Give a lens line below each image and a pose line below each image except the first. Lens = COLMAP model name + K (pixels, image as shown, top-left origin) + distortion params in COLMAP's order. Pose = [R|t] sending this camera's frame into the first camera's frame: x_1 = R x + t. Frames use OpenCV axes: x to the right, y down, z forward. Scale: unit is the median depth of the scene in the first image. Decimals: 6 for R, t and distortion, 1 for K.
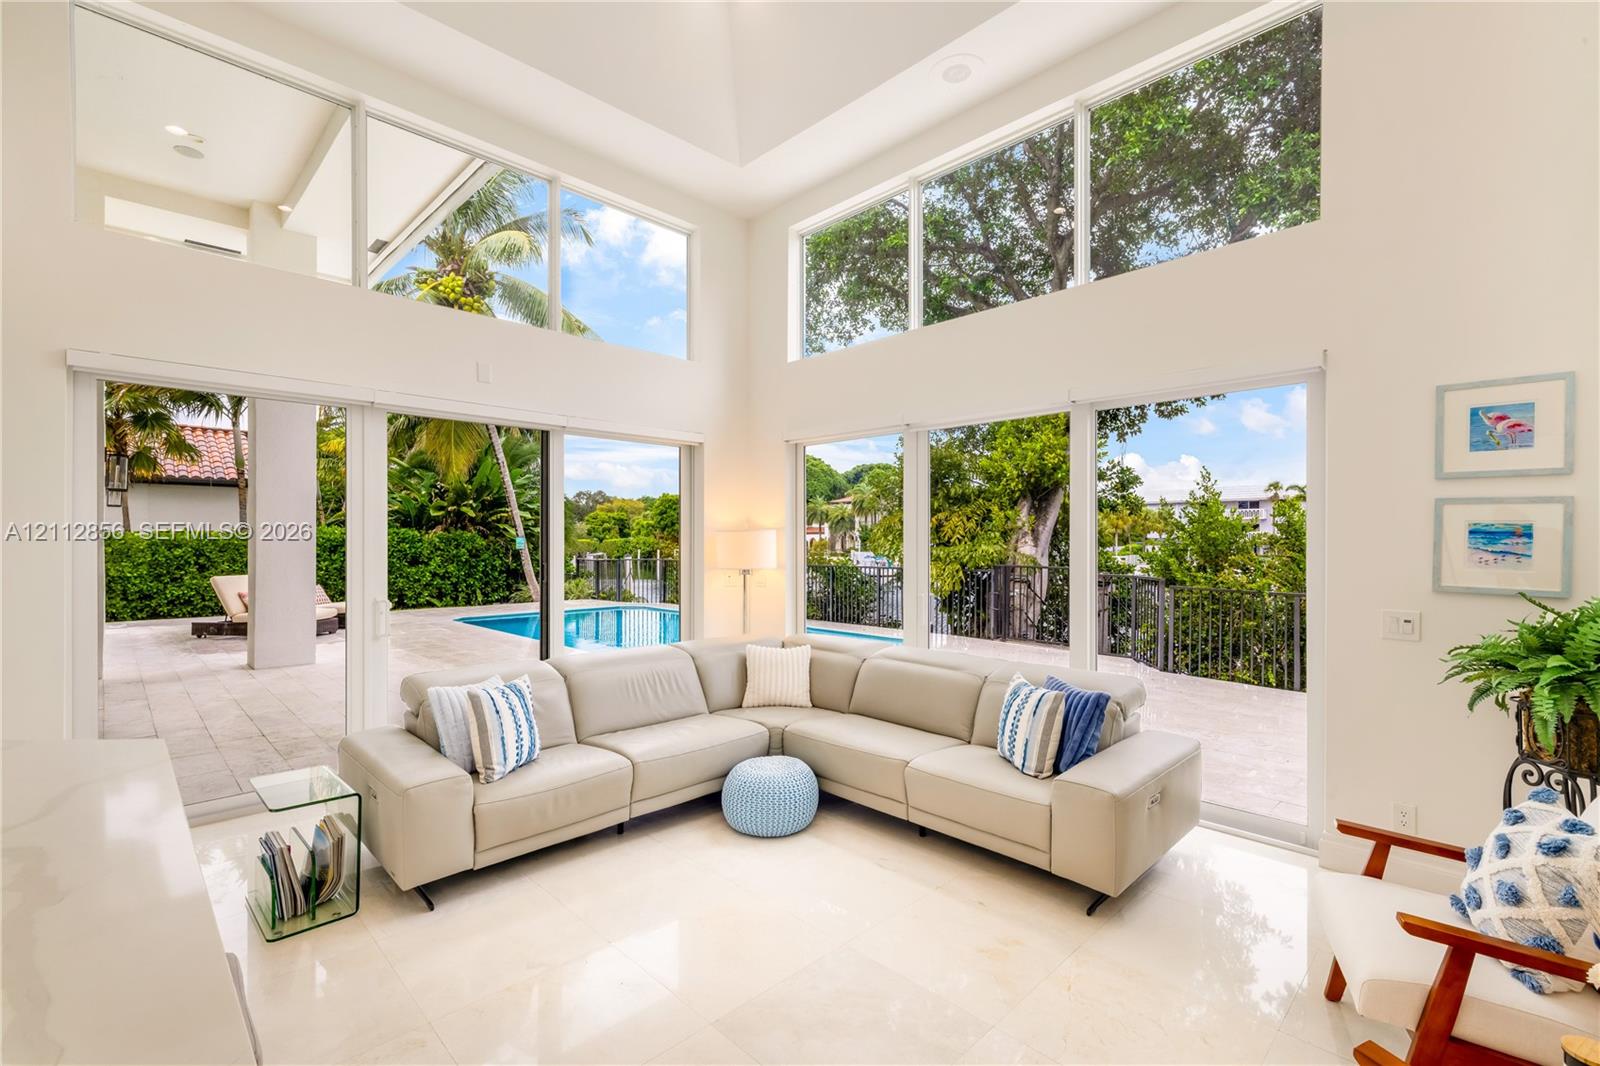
lens RADIAL K [[696.7, 0, 790.3], [0, 696.7, 530.6], [0, 0, 1]] dist [0.012897, -0.001124]
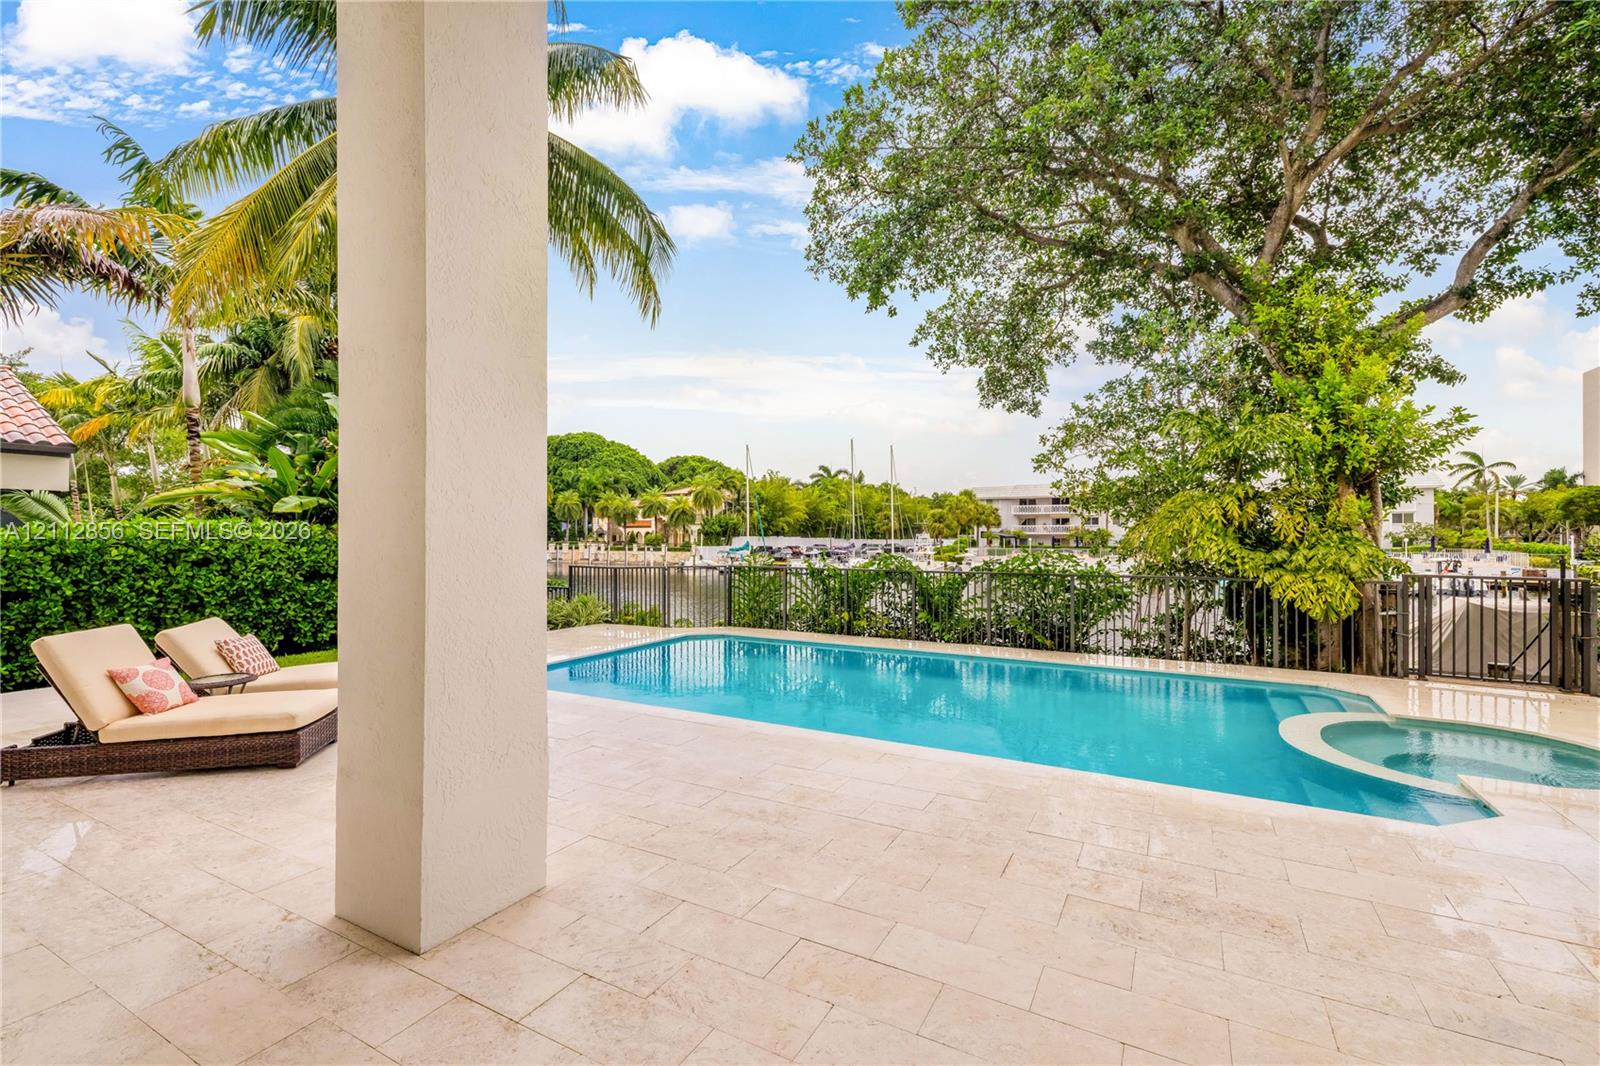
lens RADIAL K [[696.7, 0, 788.6], [0, 696.7, 535.9], [0, 0, 1]] dist [0.012897, -0.001124]
pose [[0.958472, -0.004033, 0.285159, -0.496088], [-0.000888, 0.999853, 0.017126, -0.002896], [-0.285186, -0.016668, 0.958327, 0.453892]]
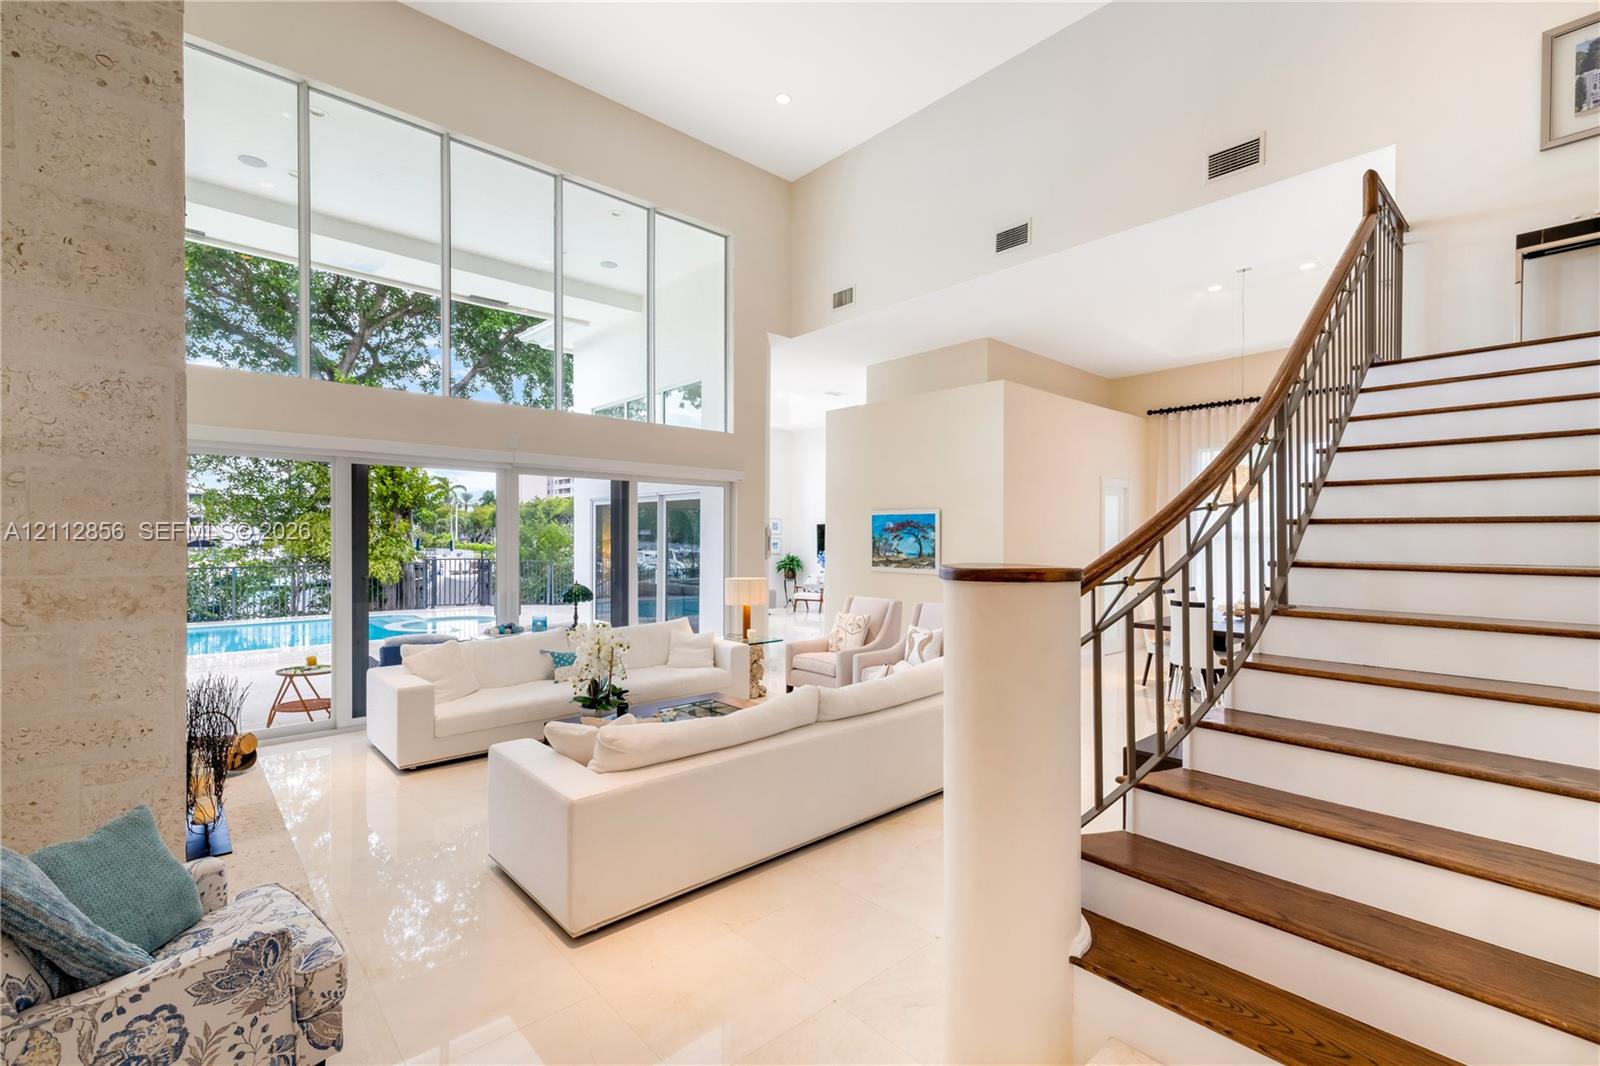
lens RADIAL K [[696.7, 0, 801.1], [0, 696.7, 530.6], [0, 0, 1]] dist [0.012897, -0.001124]
pose [[0.035053, 0.006828, 0.999362, -1.119783], [-0.017406, 0.999829, -0.006220, -0.016526], [-0.999234, -0.017177, 0.035166, 0.127745]]
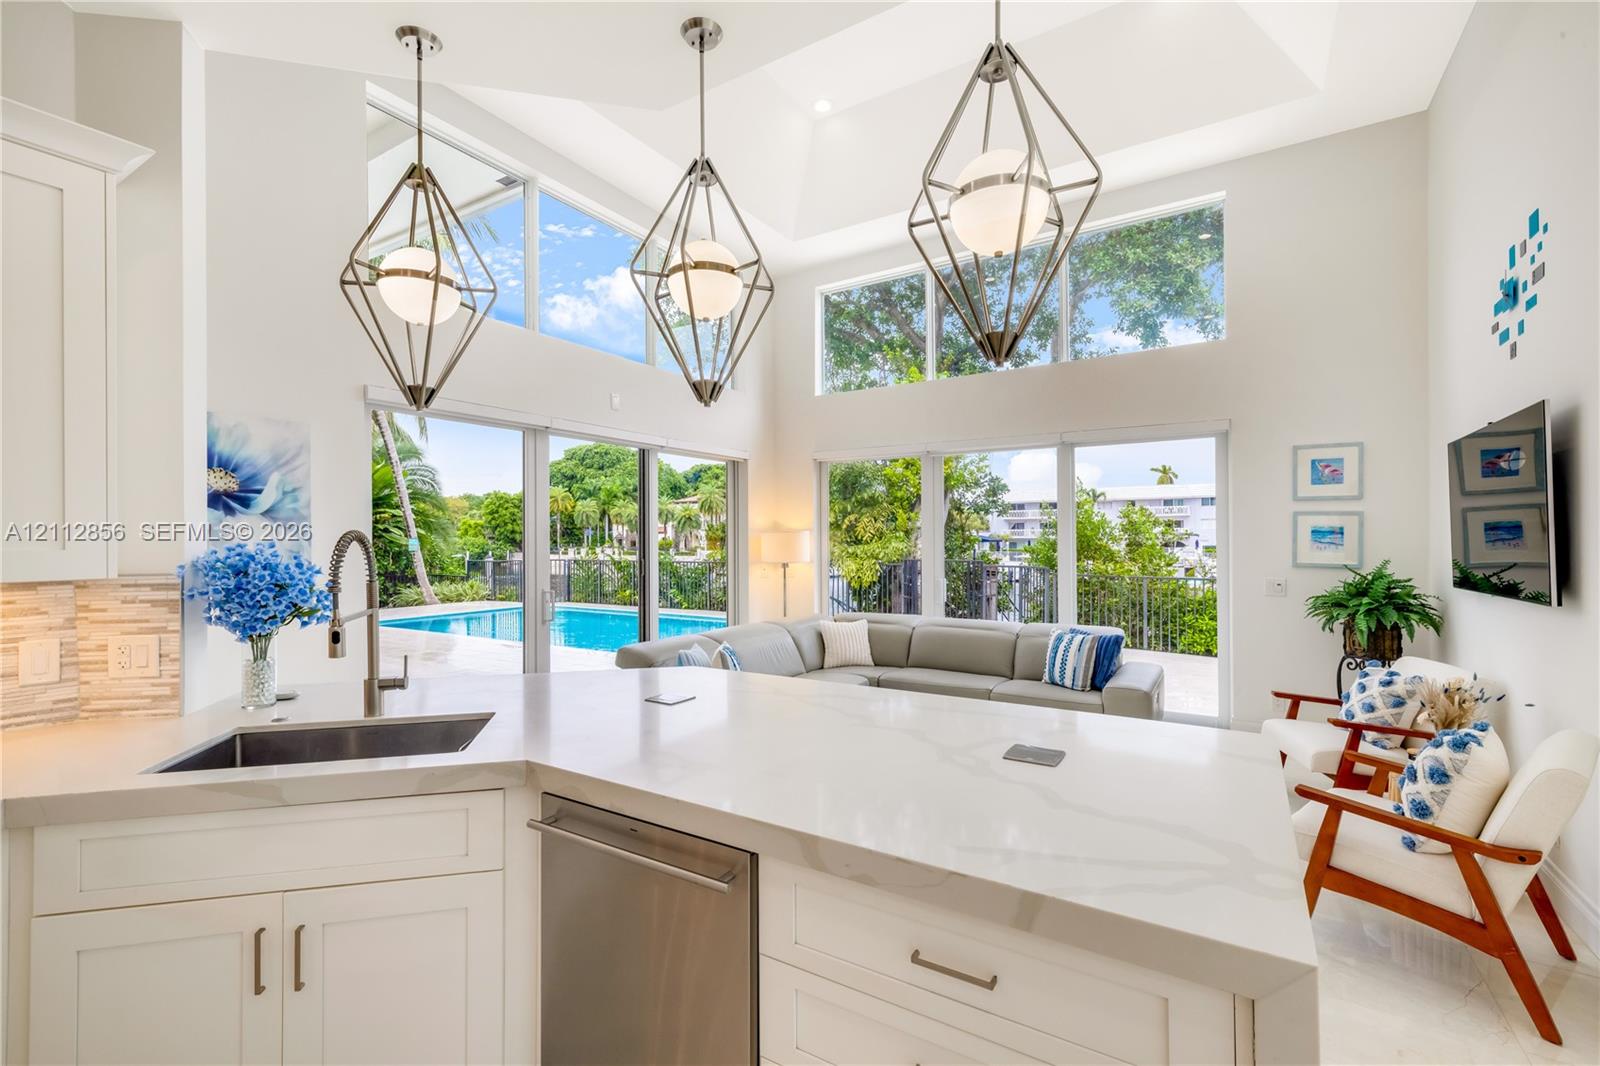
lens RADIAL K [[696.7, 0, 782.4], [0, 696.7, 522.8], [0, 0, 1]] dist [0.012897, -0.001124]
pose [[0.974681, -0.001608, 0.223593, -0.157415], [0.003843, 0.999947, -0.009559, -0.001711], [-0.223565, 0.010176, 0.974636, -0.088683]]
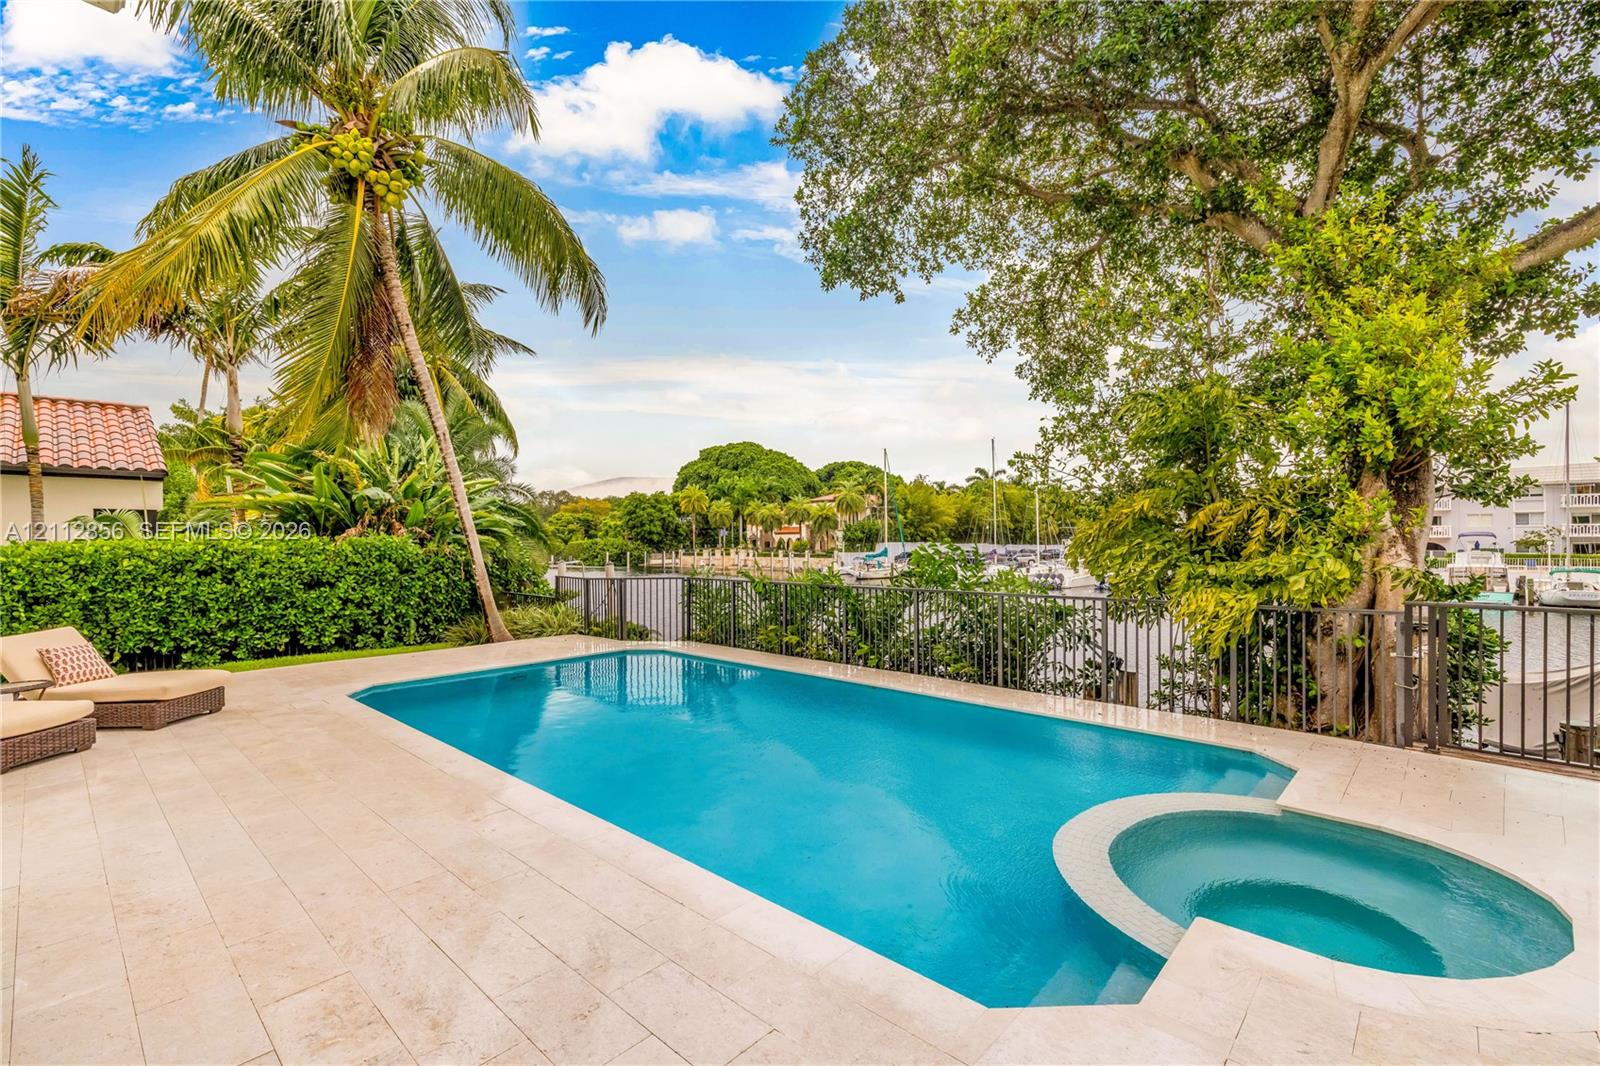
lens RADIAL K [[696.7, 0, 788.8], [0, 696.7, 538.5], [0, 0, 1]] dist [0.012897, -0.001124]
pose [[0.998840, -0.008210, 0.047440, -0.172398], [0.007634, 0.999895, 0.012315, -0.007039], [-0.047536, -0.011938, 0.998798, 0.474749]]
